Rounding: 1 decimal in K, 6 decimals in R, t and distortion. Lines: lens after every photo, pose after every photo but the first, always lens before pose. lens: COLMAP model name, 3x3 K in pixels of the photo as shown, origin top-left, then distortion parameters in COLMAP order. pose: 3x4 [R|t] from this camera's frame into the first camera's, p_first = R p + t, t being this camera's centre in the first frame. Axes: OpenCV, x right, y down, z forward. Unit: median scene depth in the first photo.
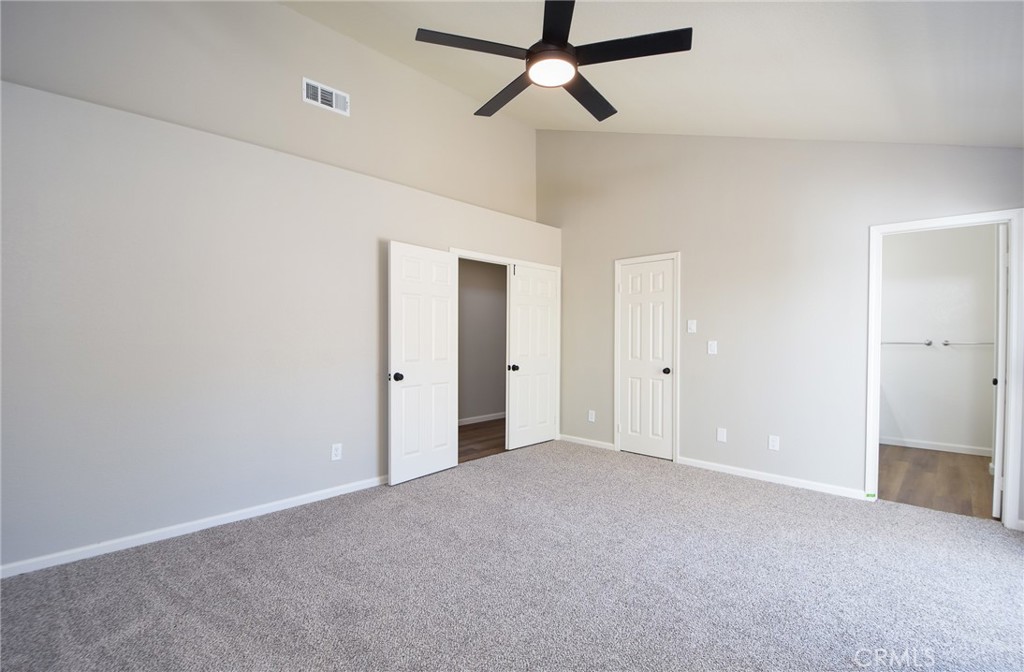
lens RADIAL K [[468.1, 0, 512.0], [0, 468.1, 336.0], [0, 0, 1]] dist [-0.000526, -0.000342]
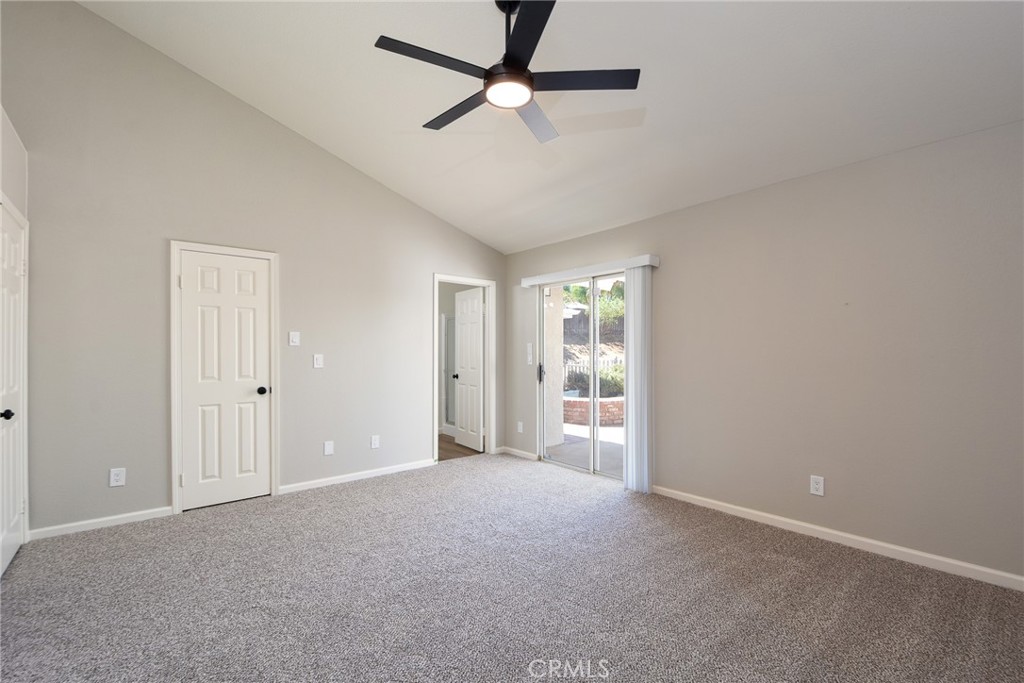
lens RADIAL K [[449.1, 0, 525.5], [0, 449.1, 350.7], [0, 0, 1]] dist [0.009153, -0.011250]
pose [[0.069727, 0.009632, 0.997520, -0.459034], [0.011461, 0.999880, -0.010456, 0.017318], [-0.997500, 0.012162, 0.069608, 0.485975]]
